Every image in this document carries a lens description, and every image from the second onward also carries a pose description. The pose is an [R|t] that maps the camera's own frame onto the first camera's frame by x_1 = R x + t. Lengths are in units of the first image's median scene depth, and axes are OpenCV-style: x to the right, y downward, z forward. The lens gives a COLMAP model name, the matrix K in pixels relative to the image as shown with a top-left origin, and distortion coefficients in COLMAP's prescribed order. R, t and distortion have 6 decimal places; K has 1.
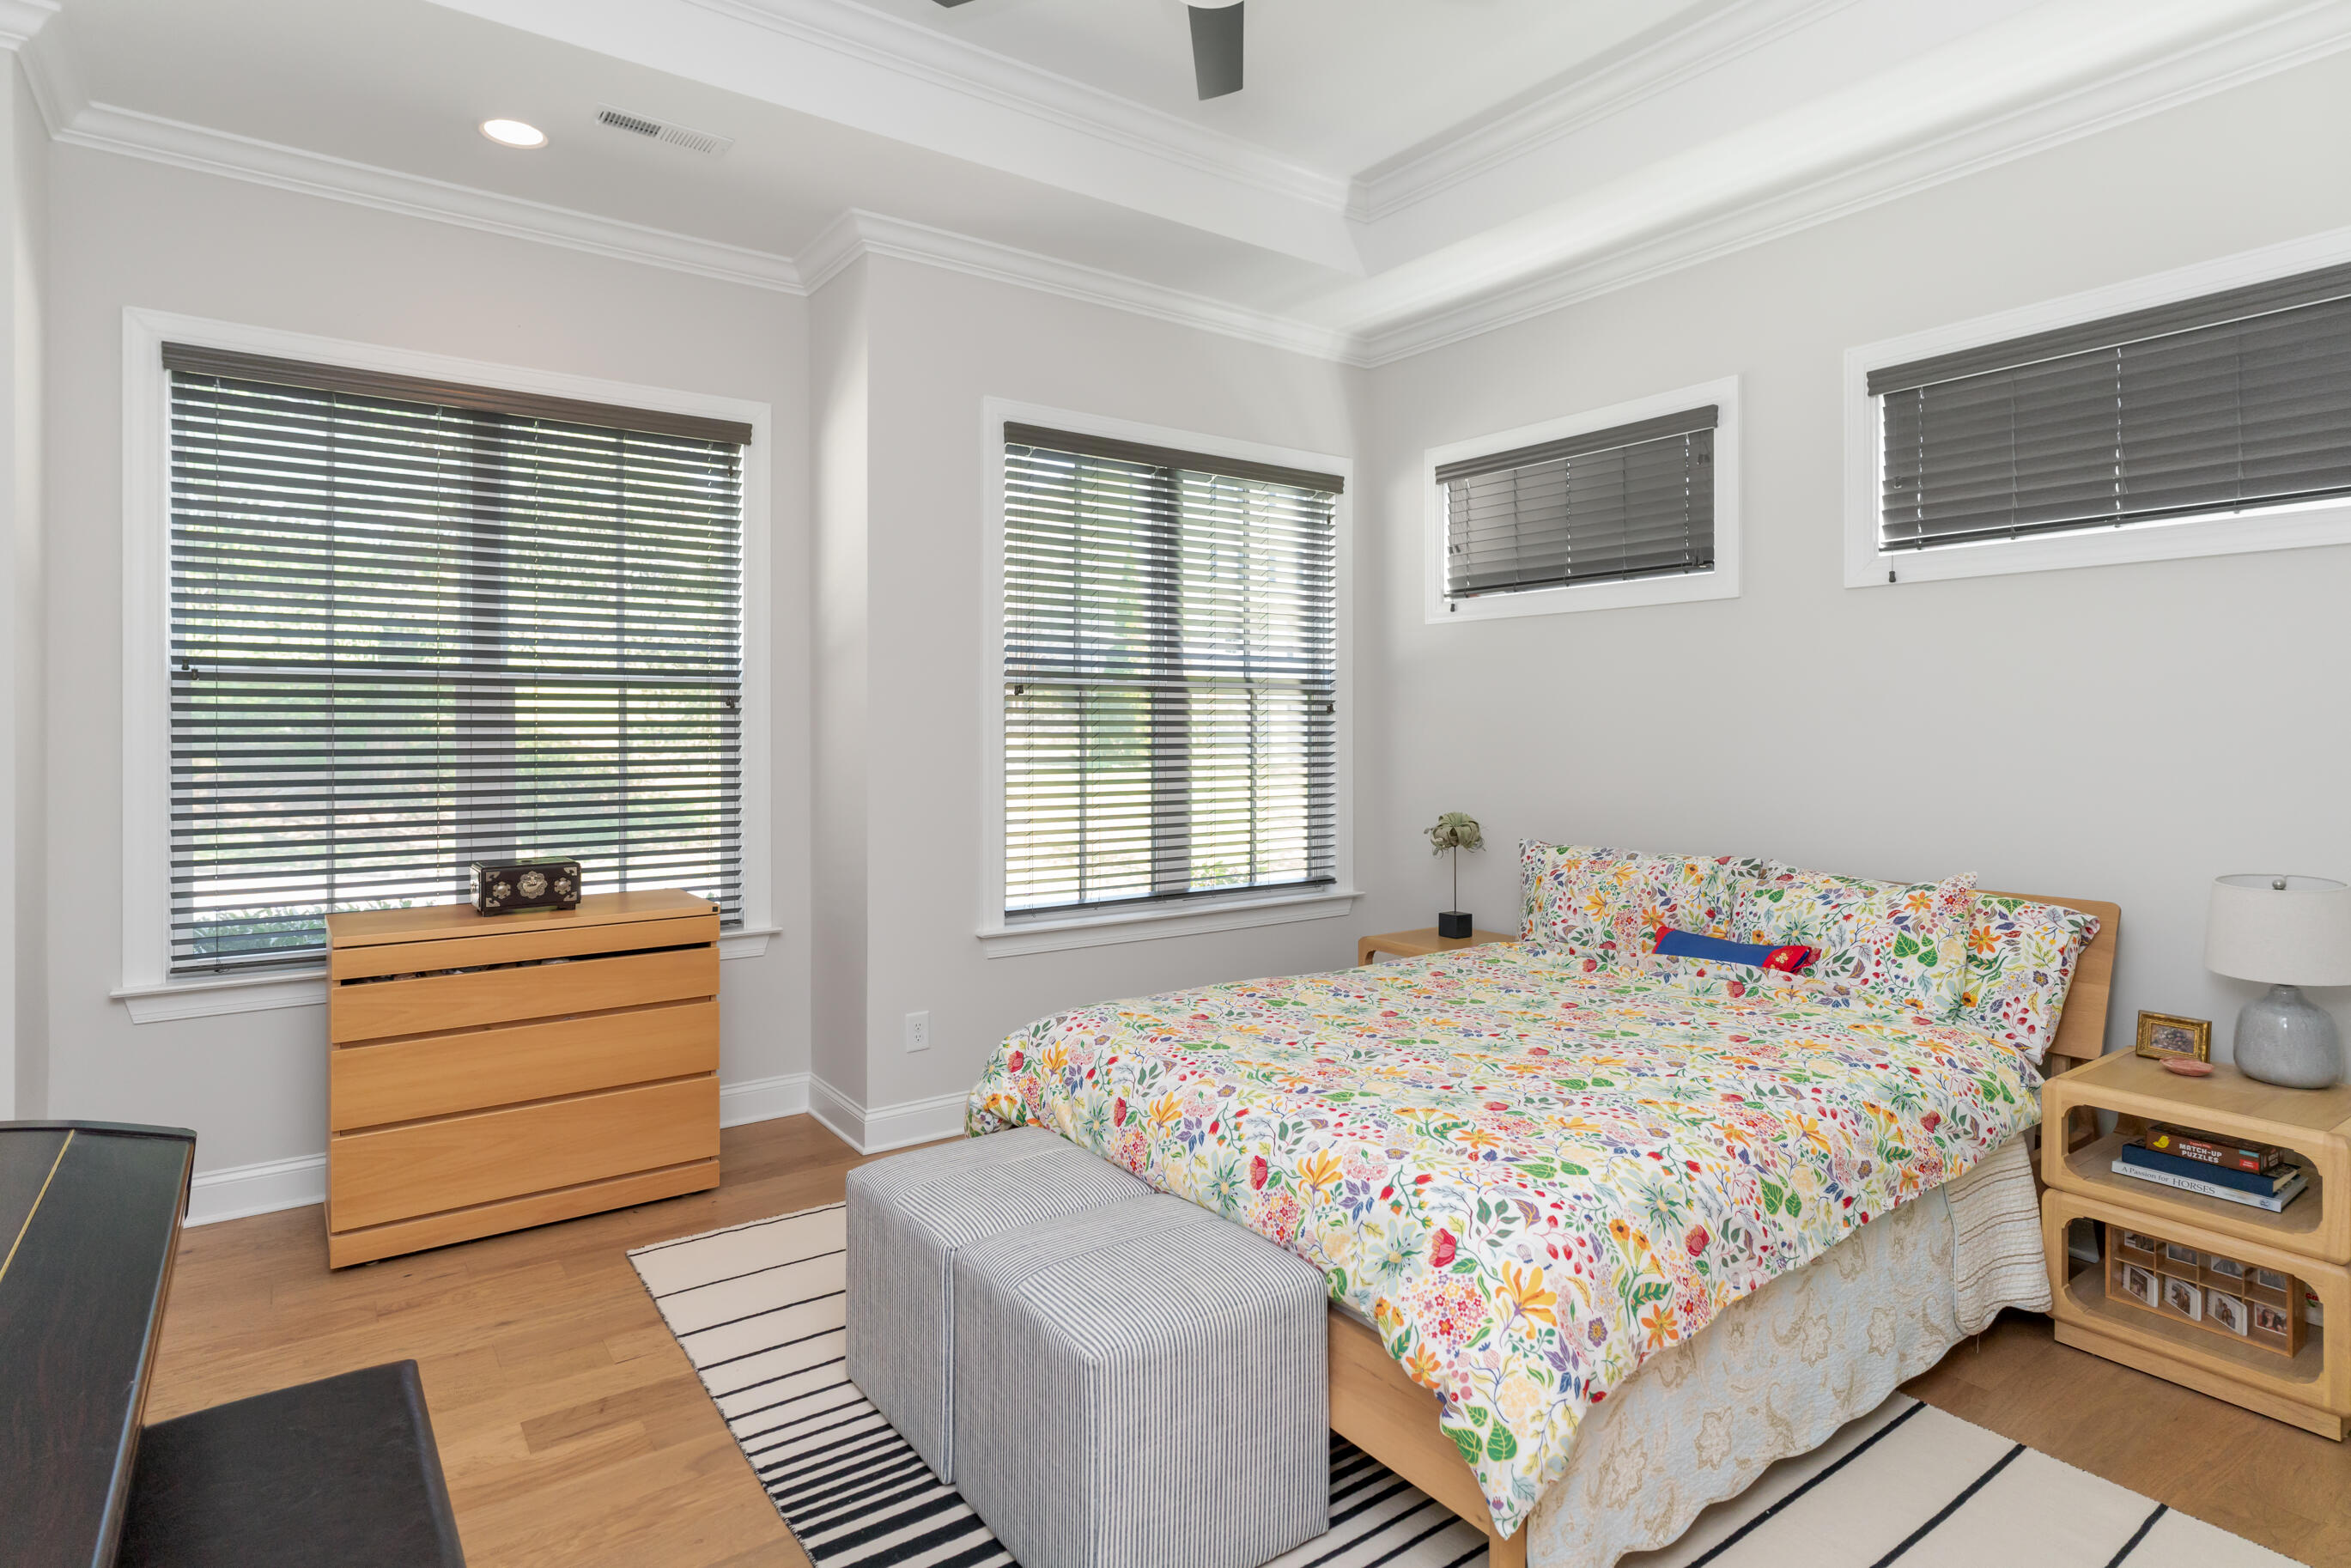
lens RADIAL K [[1227.4, 0, 1180.8], [0, 1227.4, 732.6], [0, 0, 1]] dist [0.002694, 0.000776]
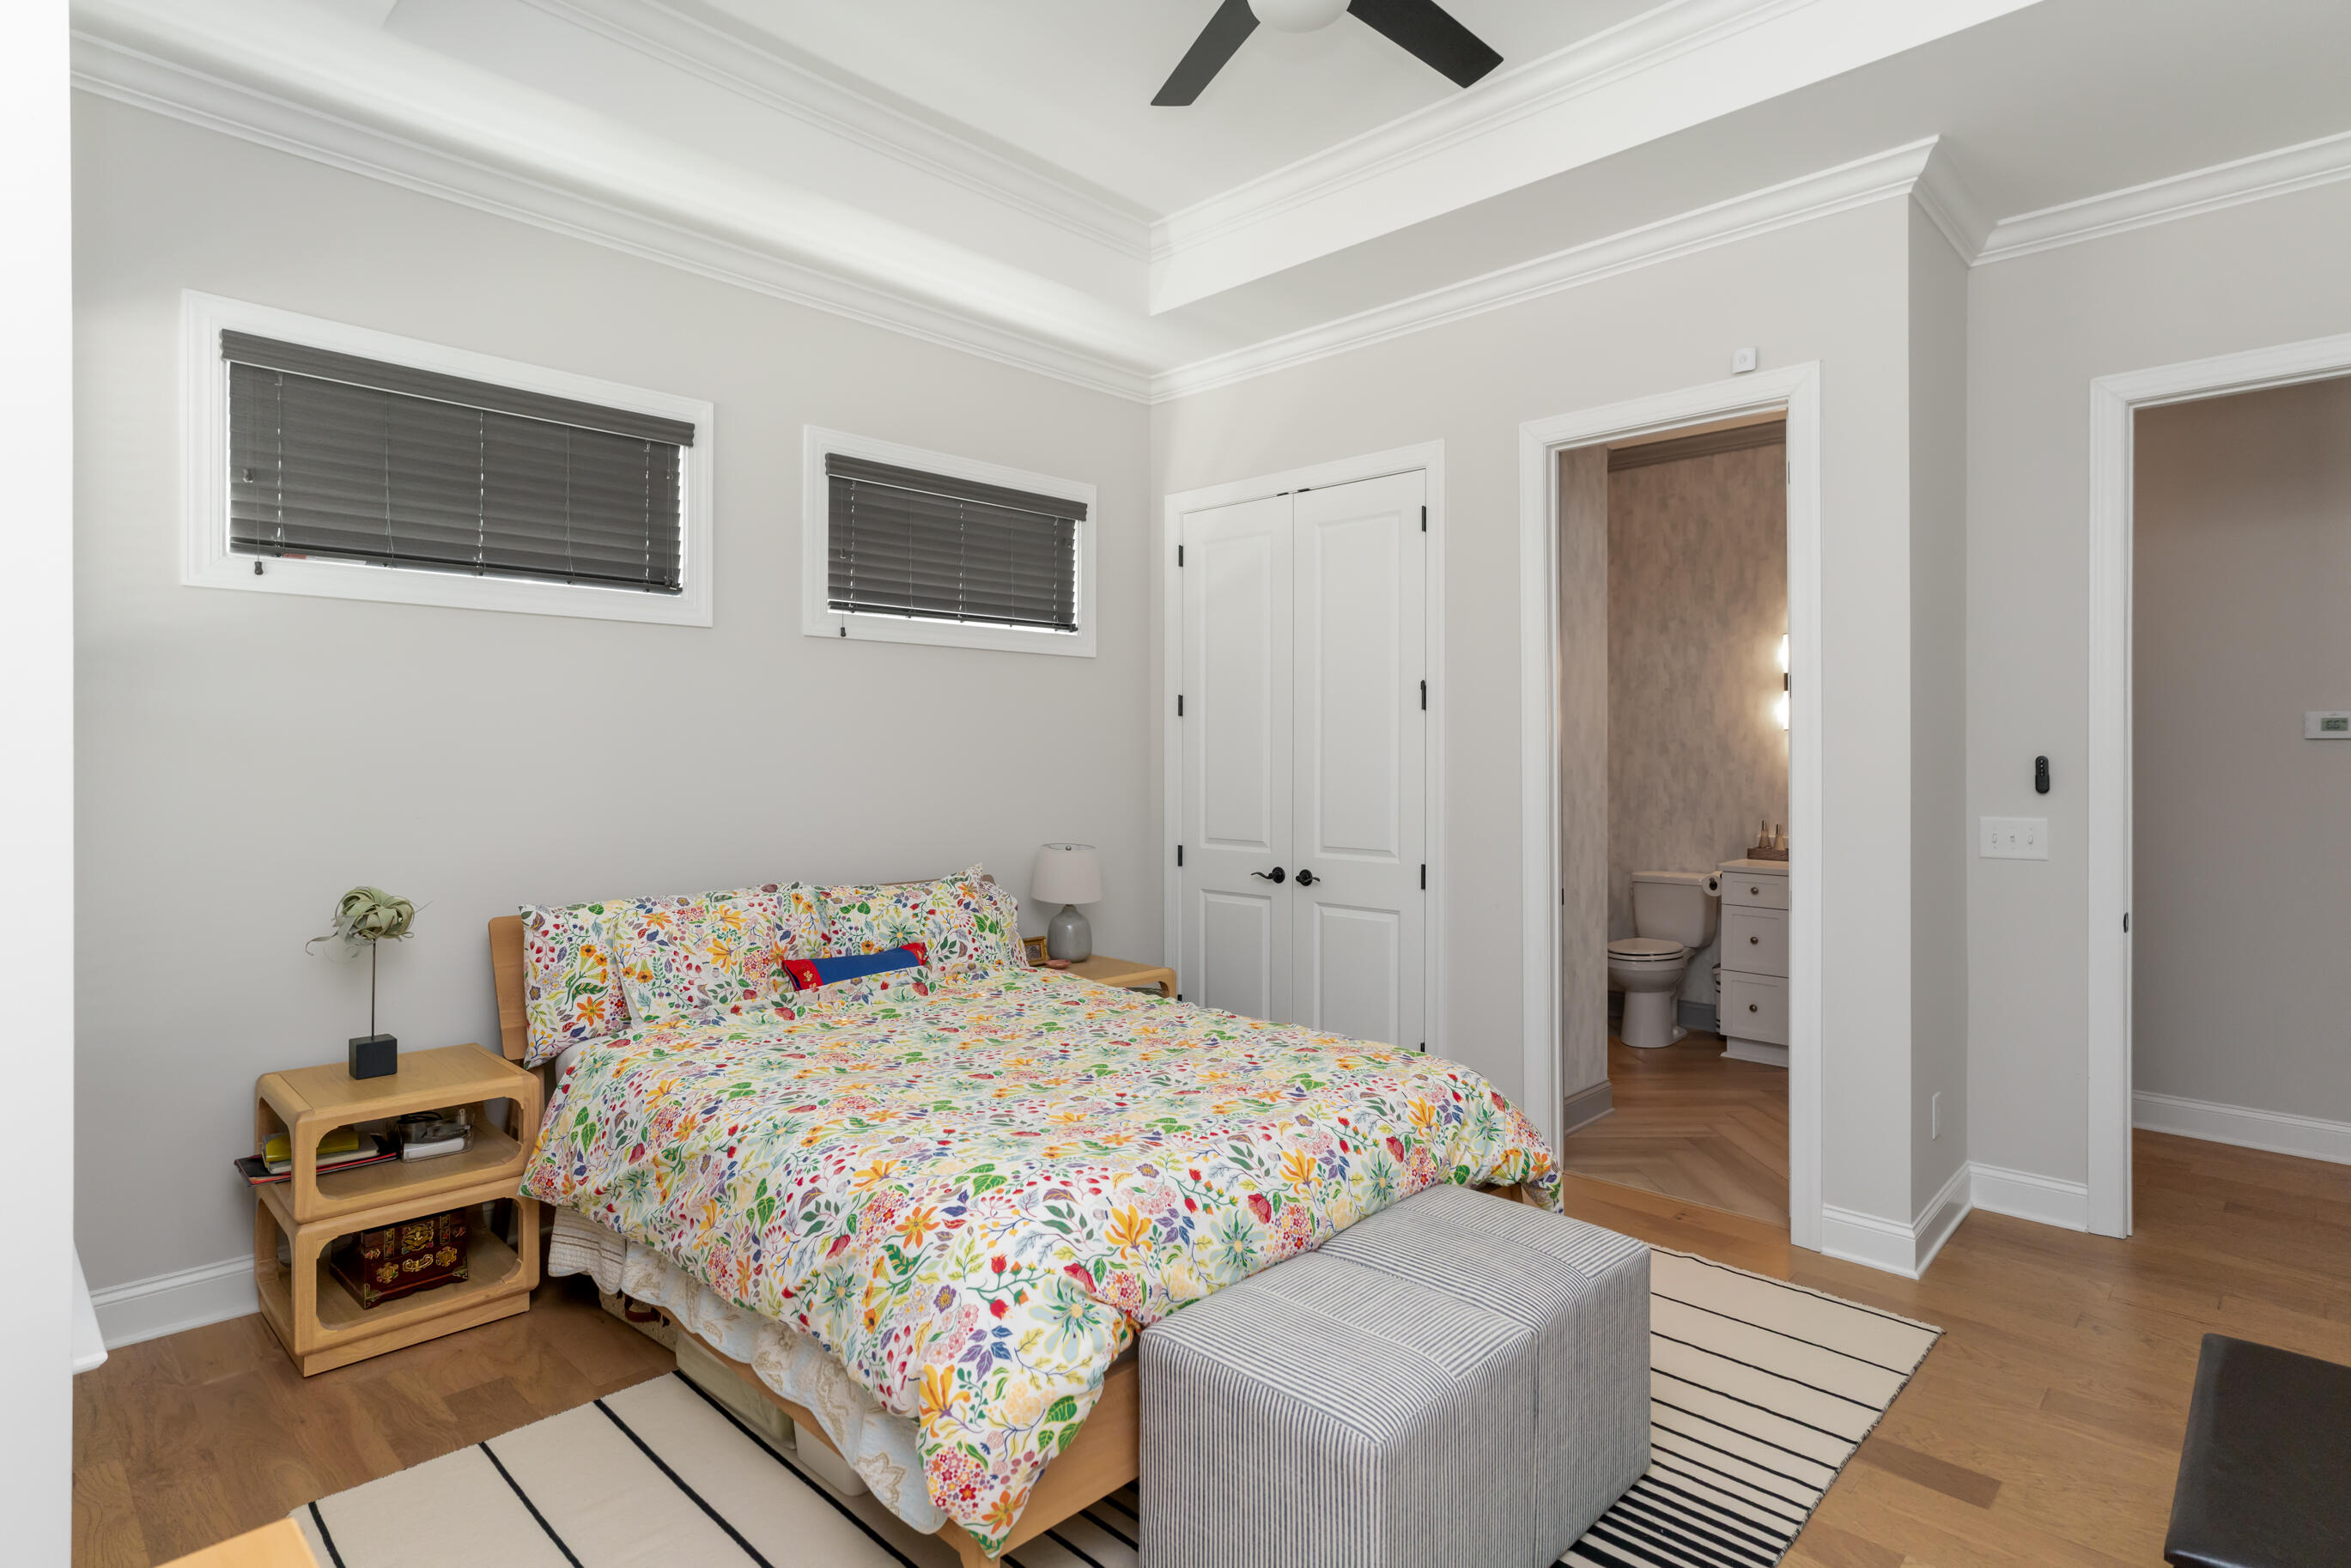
lens RADIAL K [[1227.4, 0, 1176.1], [0, 1227.4, 768.6], [0, 0, 1]] dist [0.002694, 0.000776]
pose [[-0.171638, -0.010537, 0.985104, -0.695829], [0.003673, 0.999929, 0.011335, -0.007187], [-0.985153, 0.005564, -0.171587, 0.945903]]
